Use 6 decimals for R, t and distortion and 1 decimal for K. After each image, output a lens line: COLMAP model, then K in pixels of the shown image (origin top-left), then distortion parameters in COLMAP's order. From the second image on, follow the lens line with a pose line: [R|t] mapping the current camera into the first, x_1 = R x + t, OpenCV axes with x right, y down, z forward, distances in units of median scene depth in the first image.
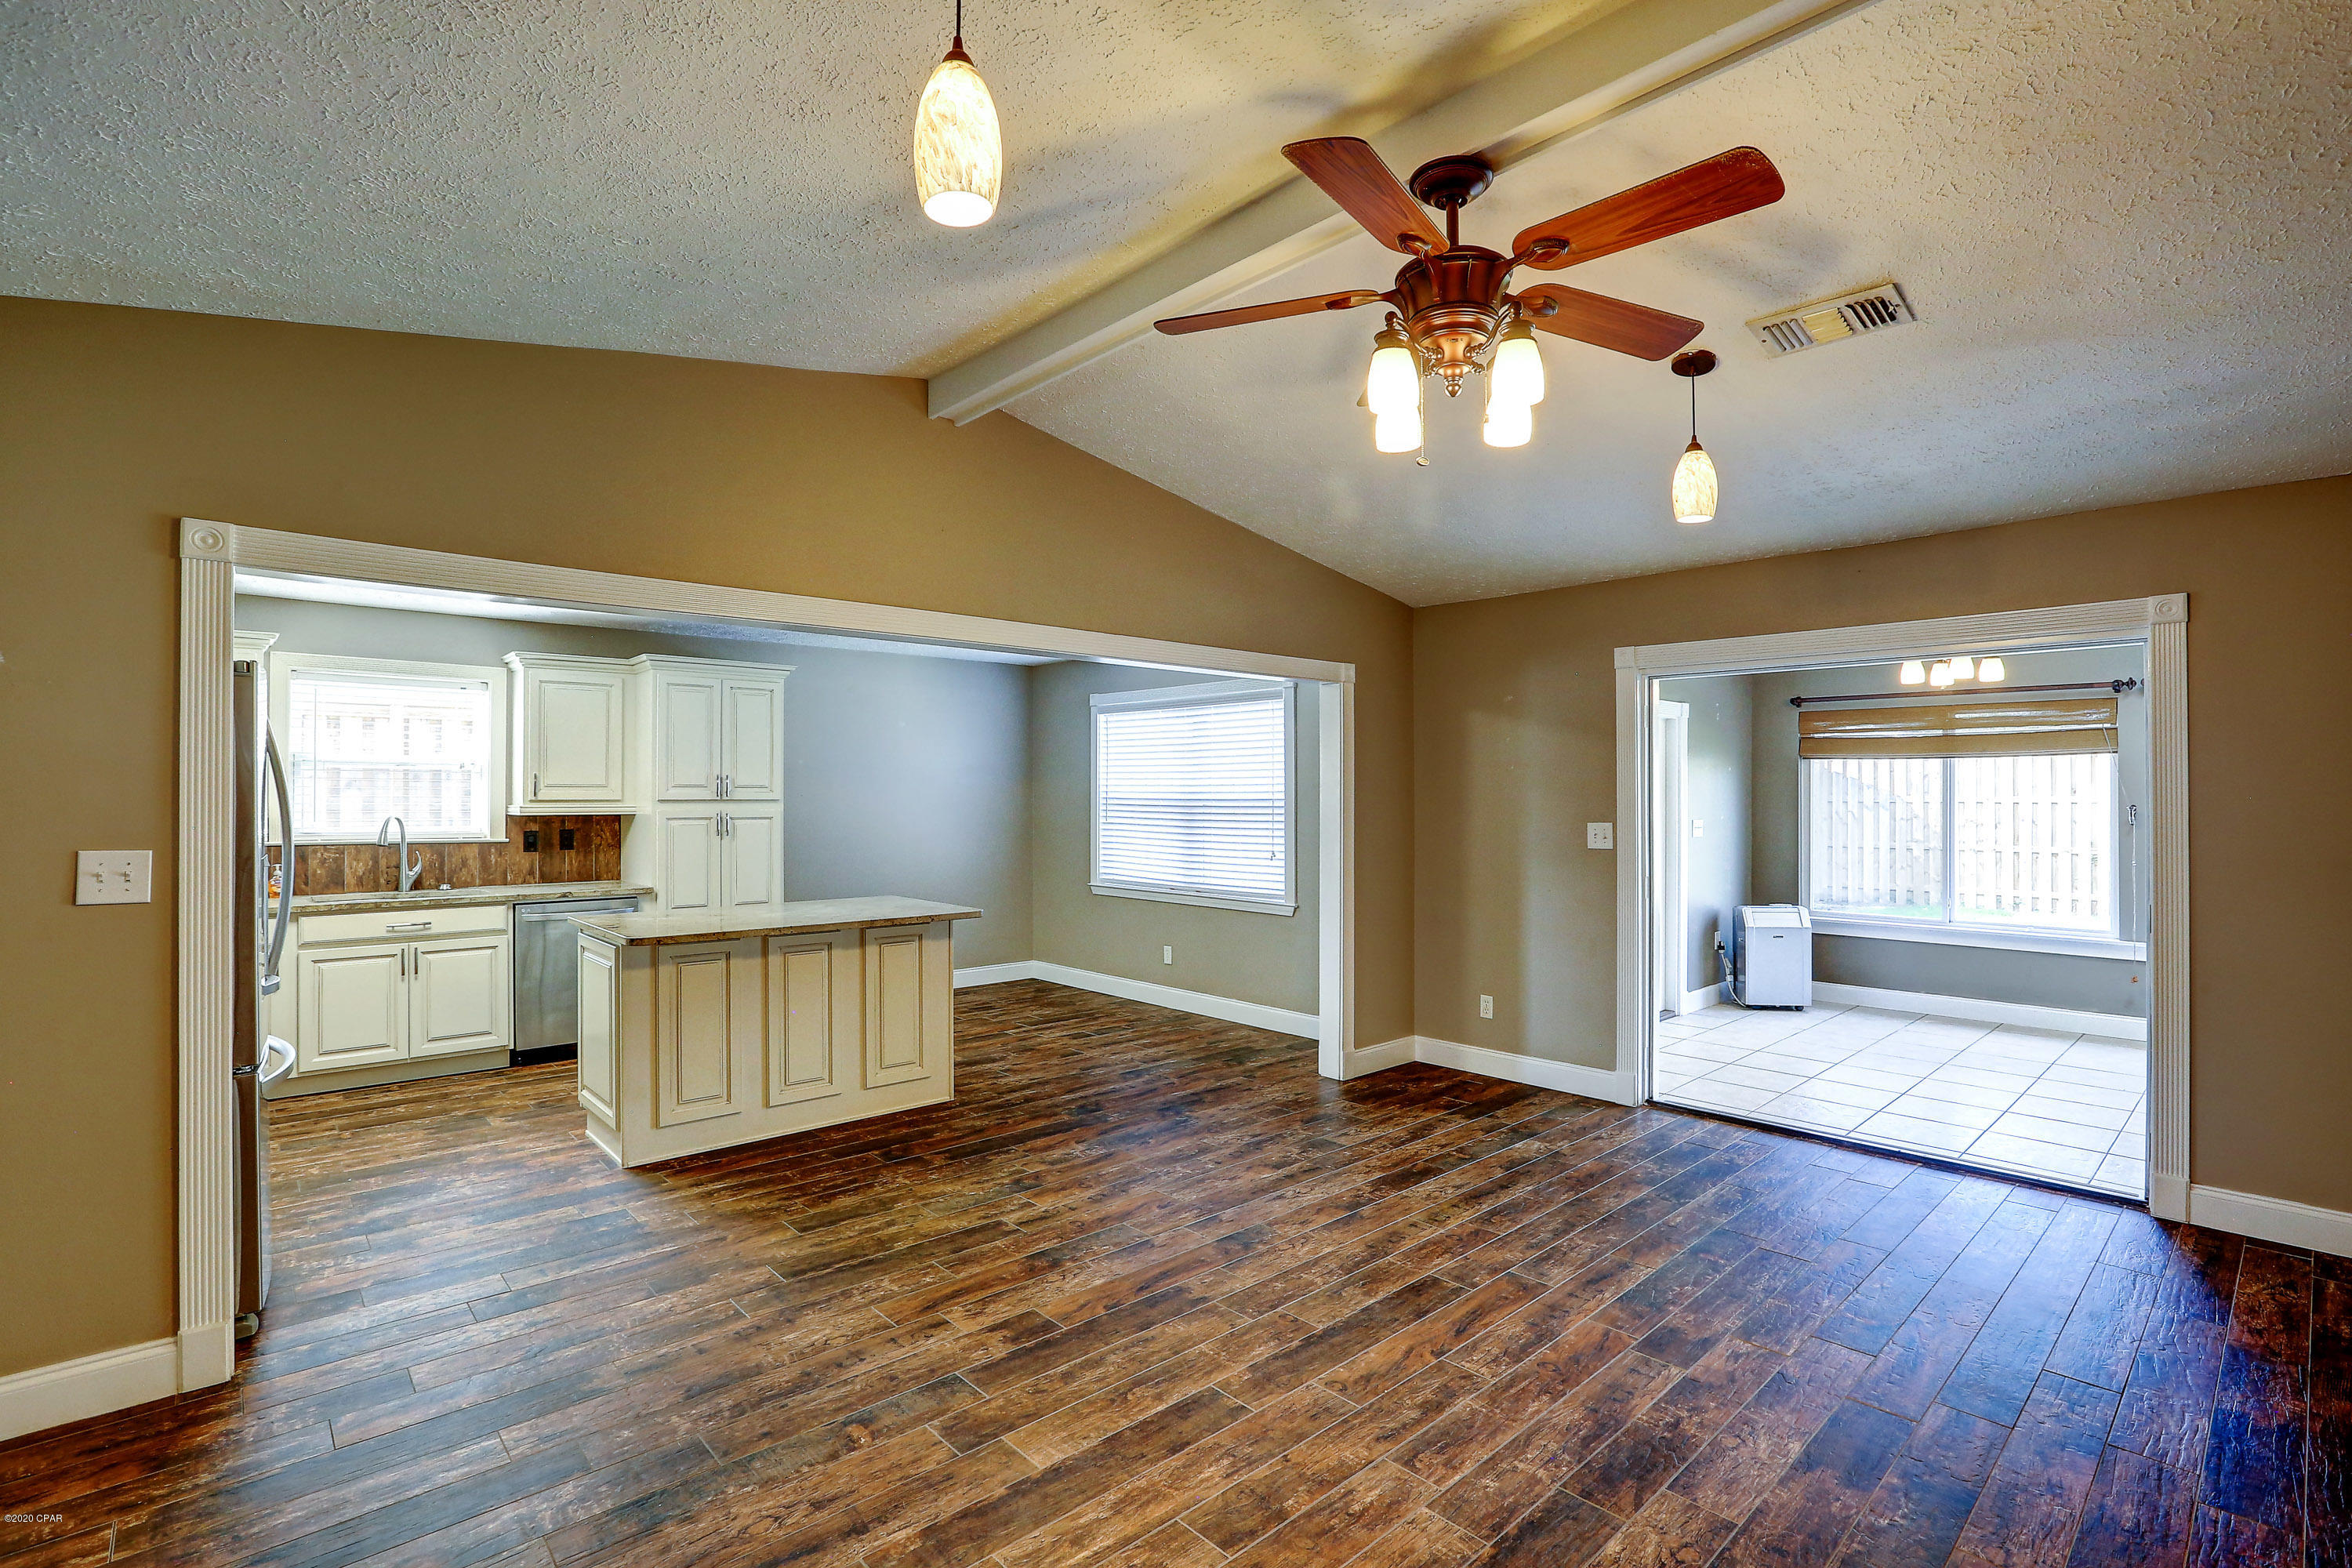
lens RADIAL K [[1078.5, 0, 1178.9], [0, 1078.5, 791.2], [0, 0, 1]] dist [-0.043024, 0.012371]
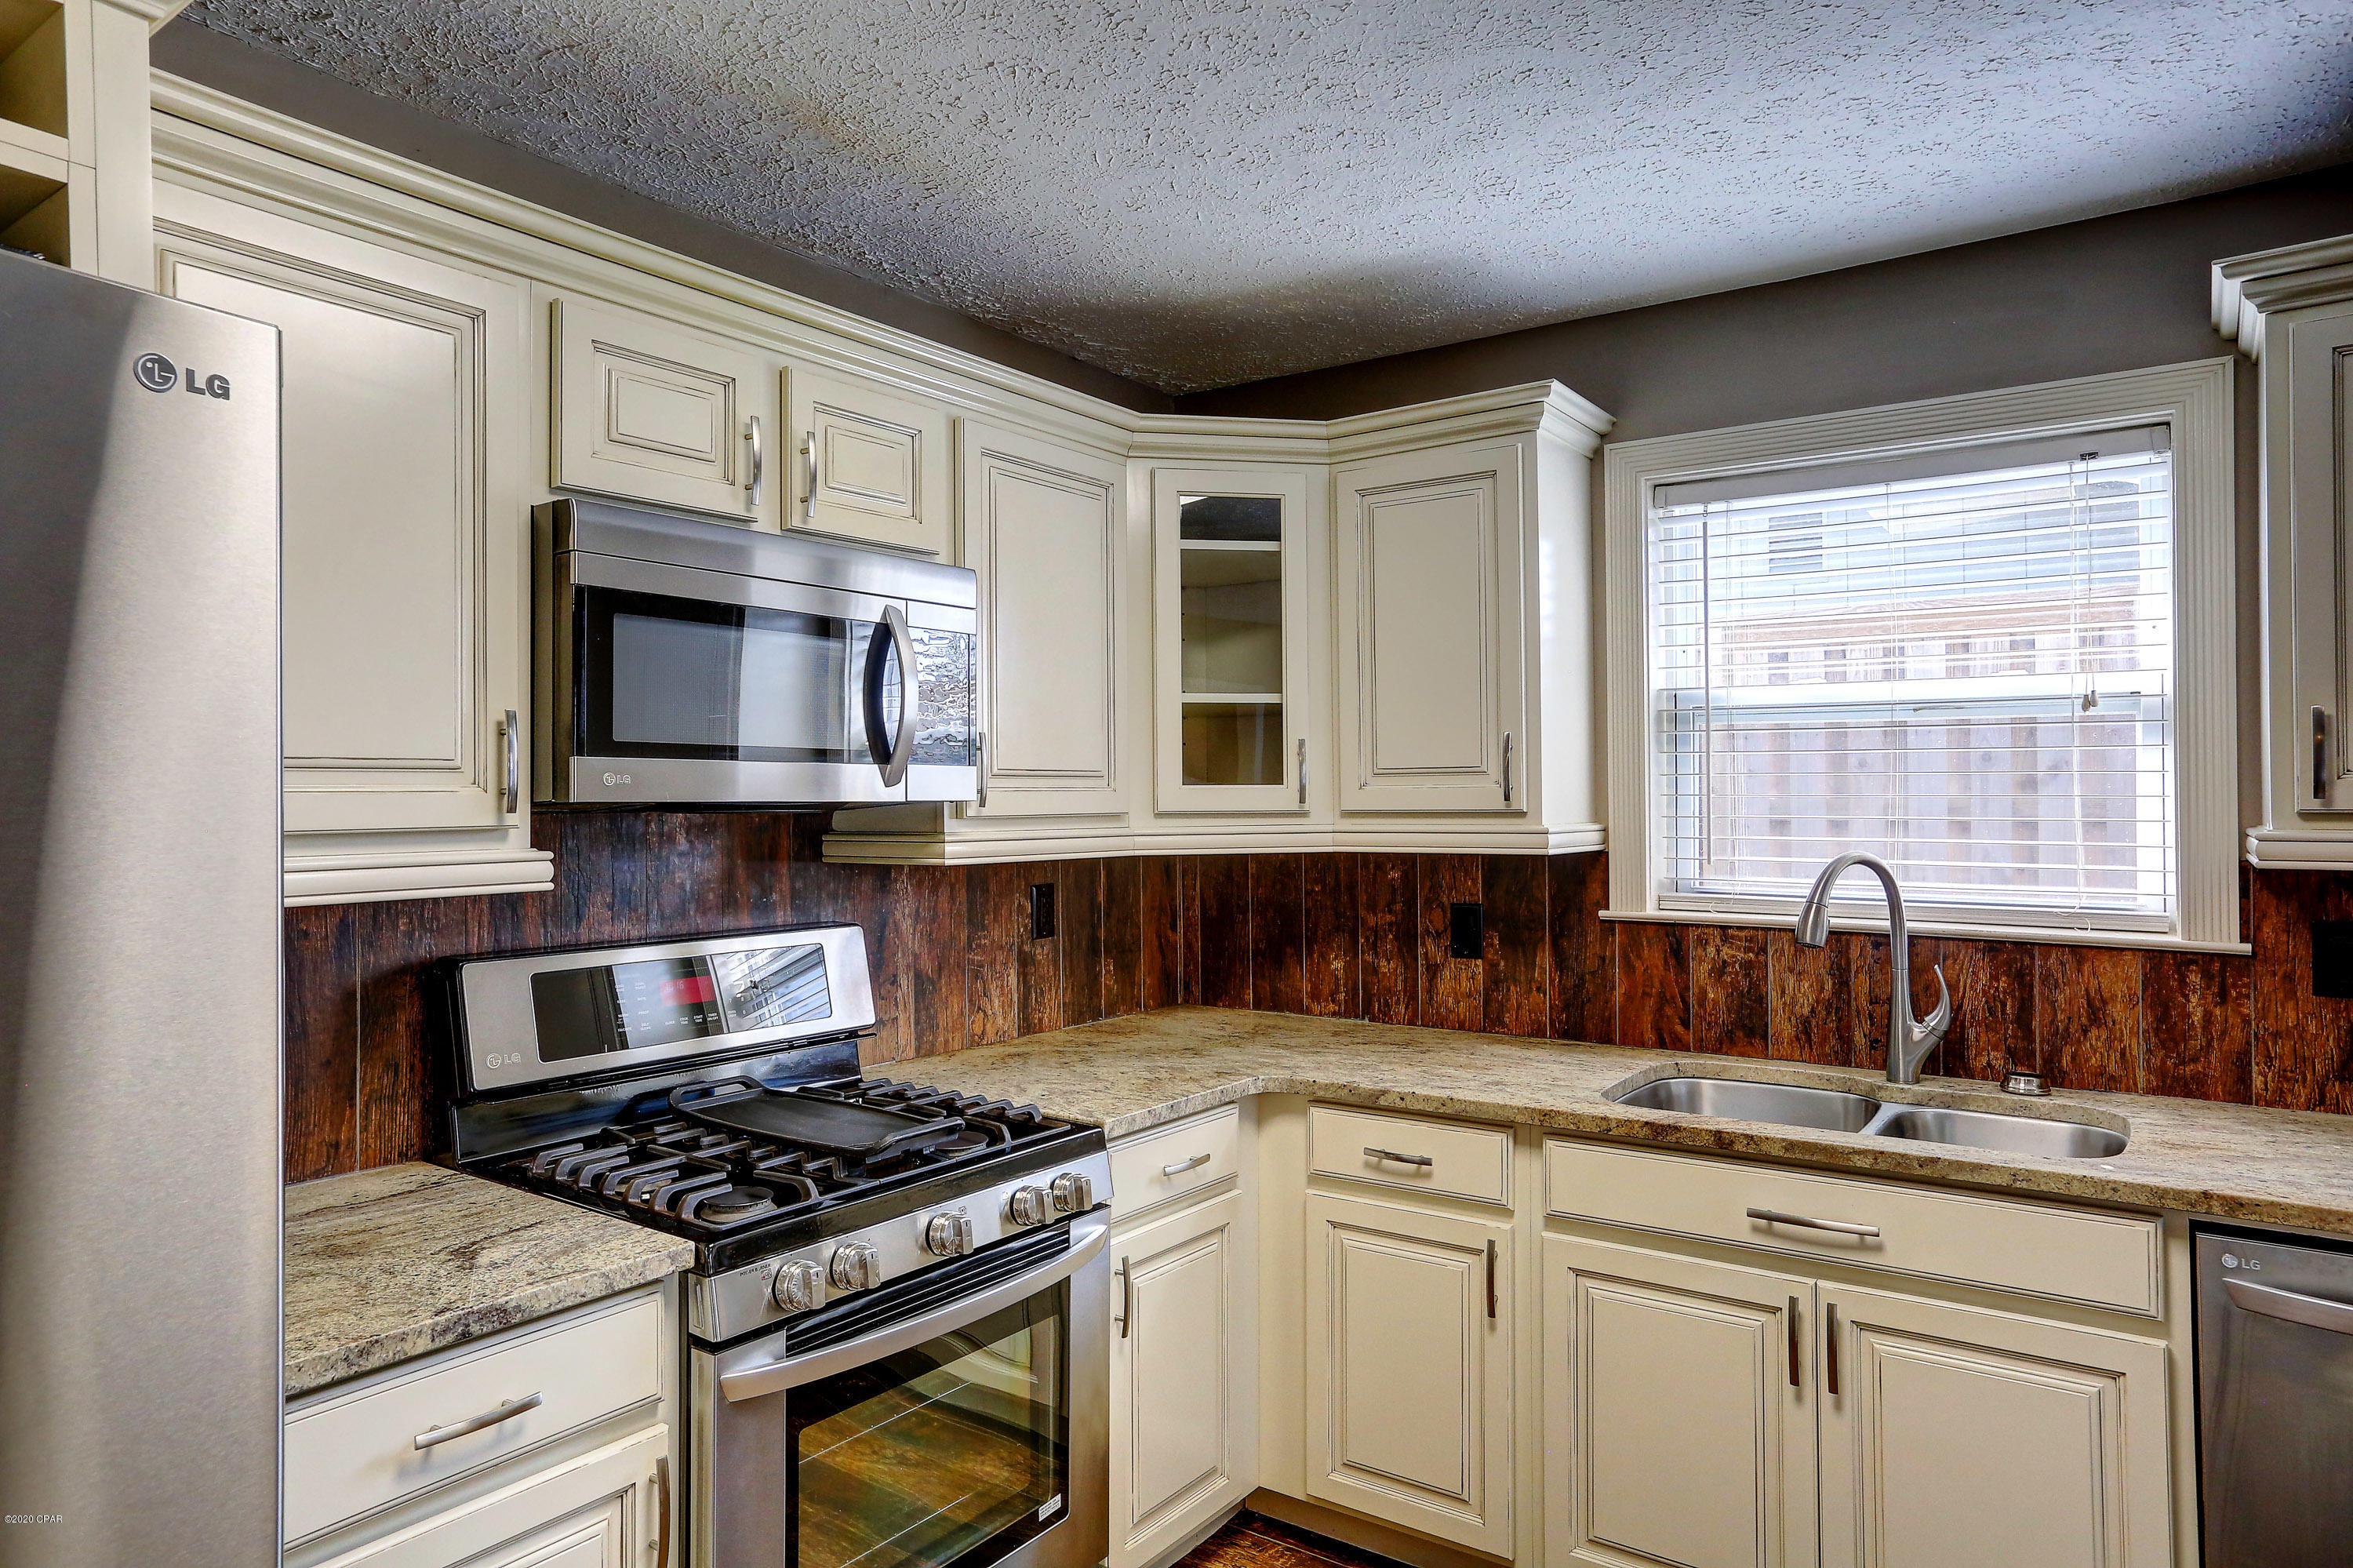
lens RADIAL K [[1423.5, 0, 1178.9], [0, 1423.5, 790.0], [0, 0, 1]] dist [-0.009900, 0.009237]
pose [[0.203188, -0.005741, -0.979123, -0.534653], [0.012546, 0.999916, -0.003259, 0.001001], [0.979059, -0.011622, 0.203243, 1.089233]]
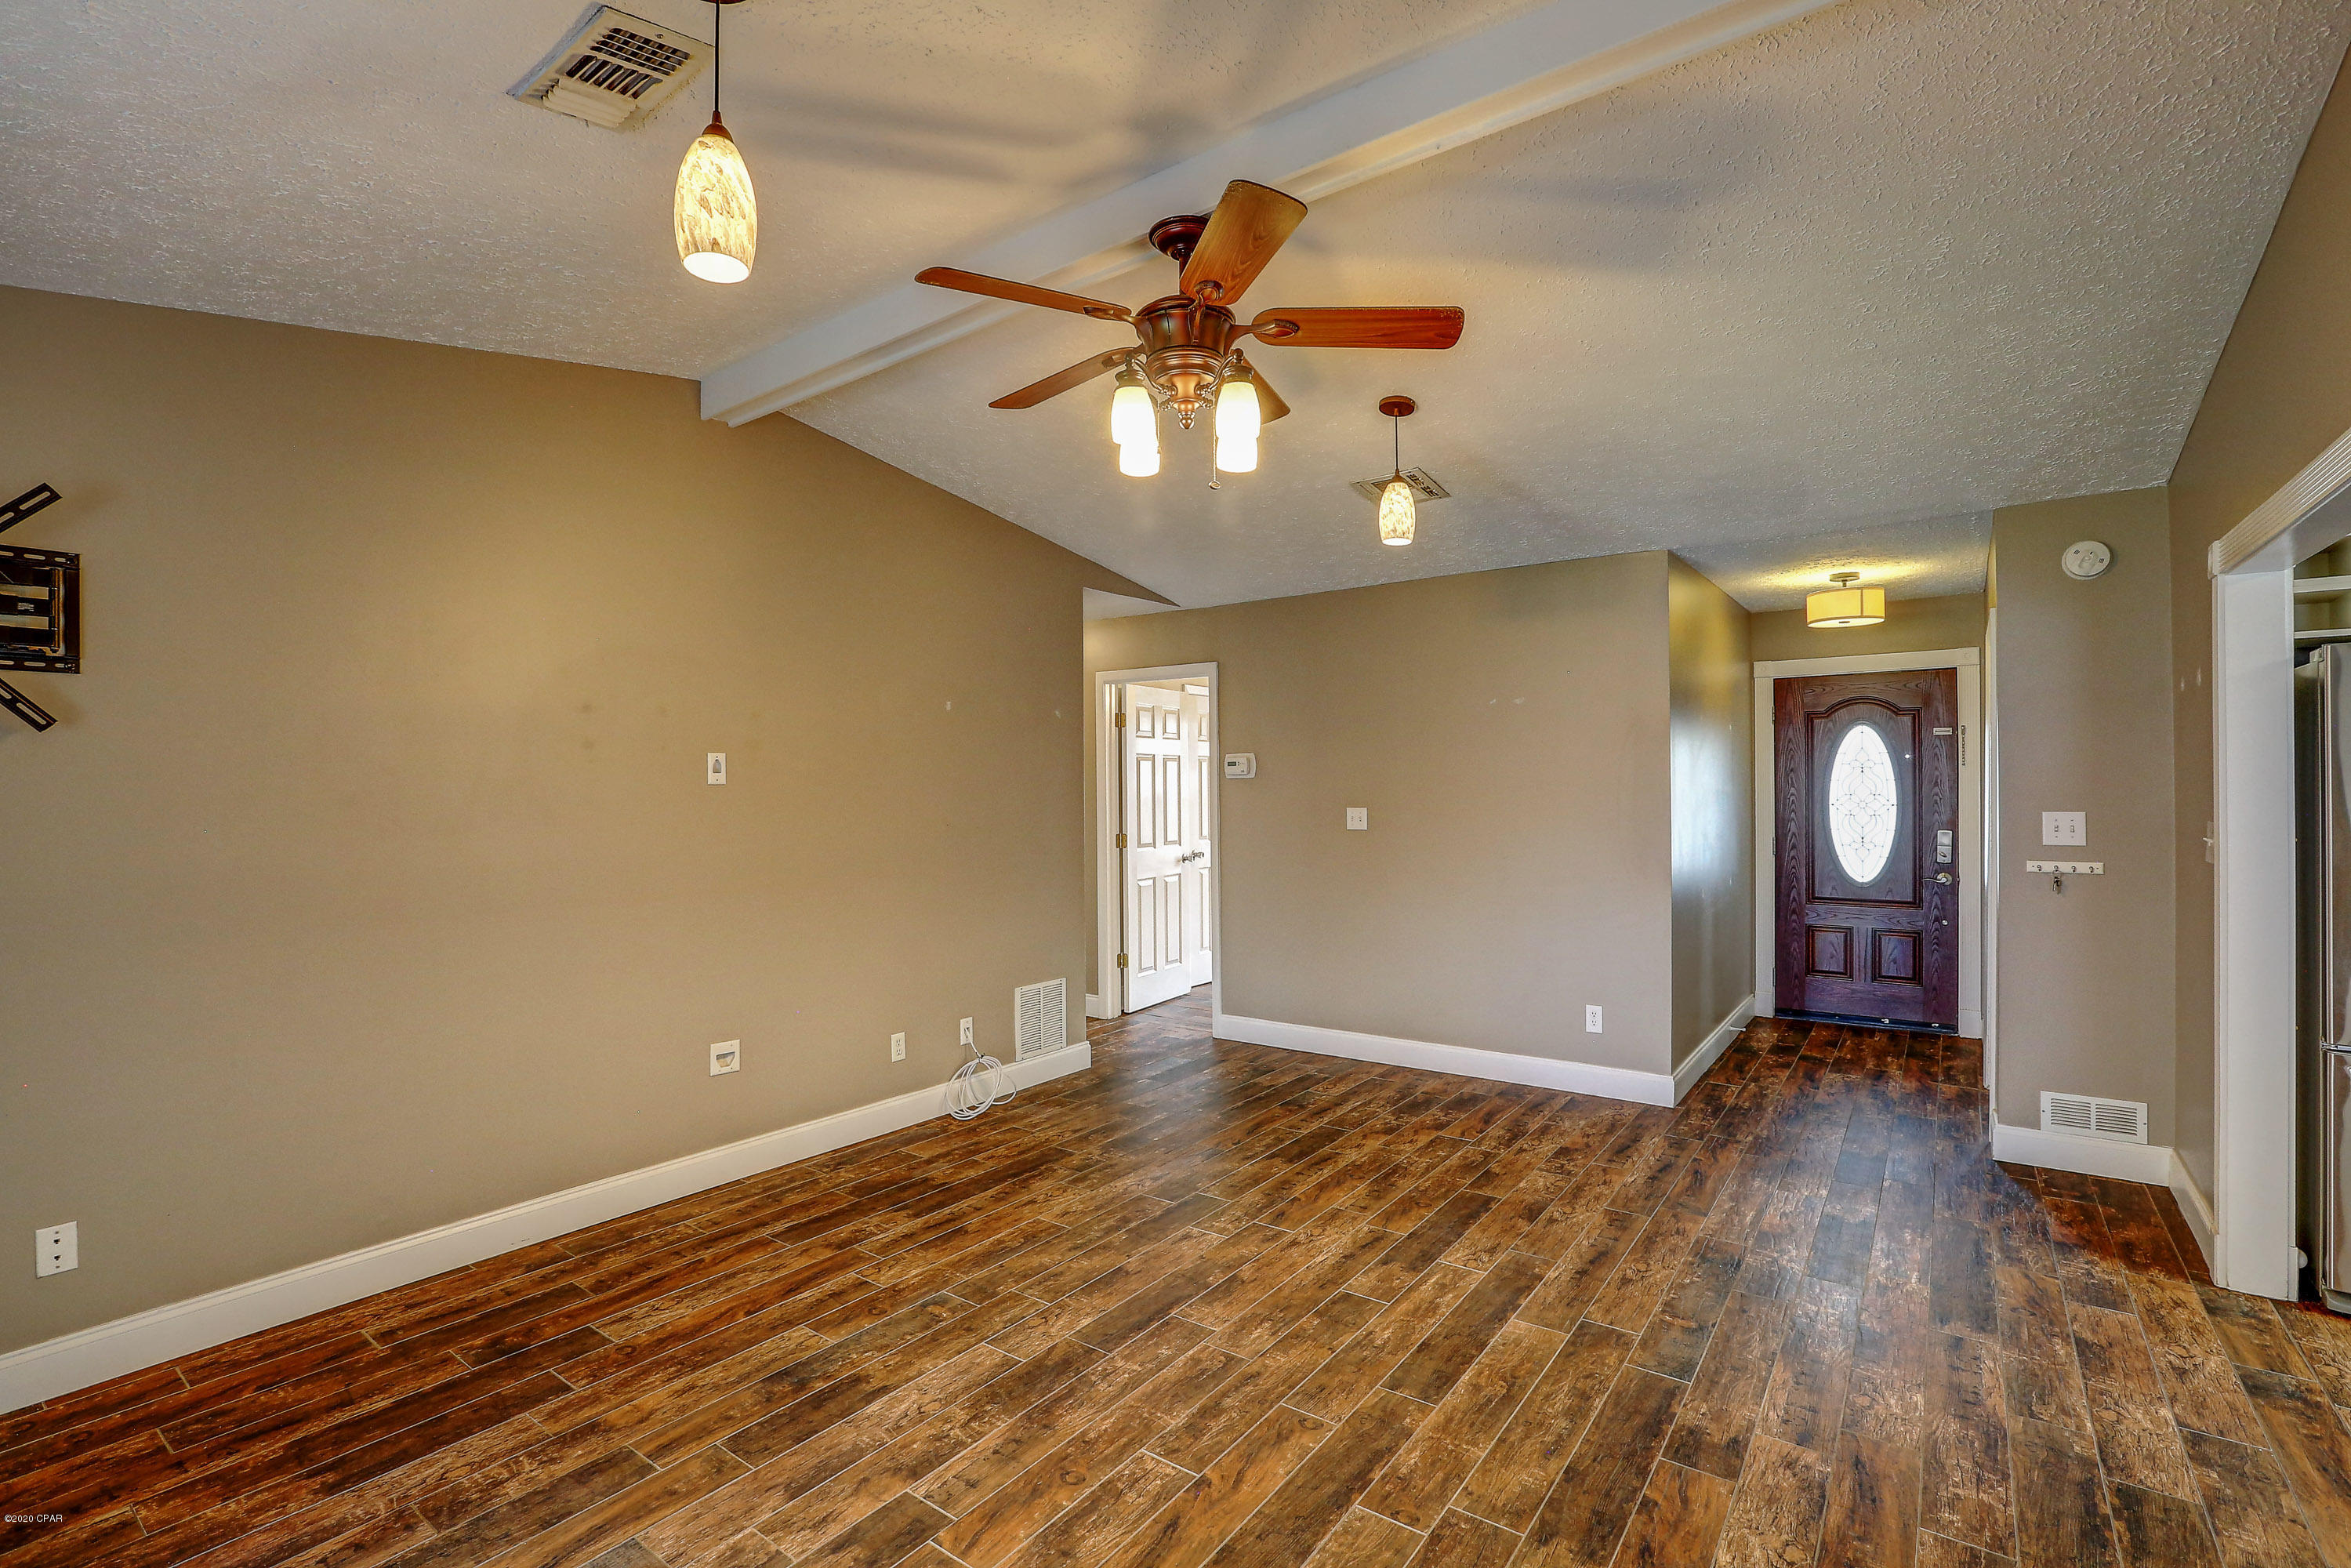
lens RADIAL K [[1078.1, 0, 1162.9], [0, 1078.1, 776.5], [0, 0, 1]] dist [-0.043024, 0.012371]
pose [[-0.983722, 0.005922, -0.179599, 0.322136], [0.007753, 0.999925, -0.009497, 0.000019], [0.179529, -0.010734, -0.983694, 1.392569]]
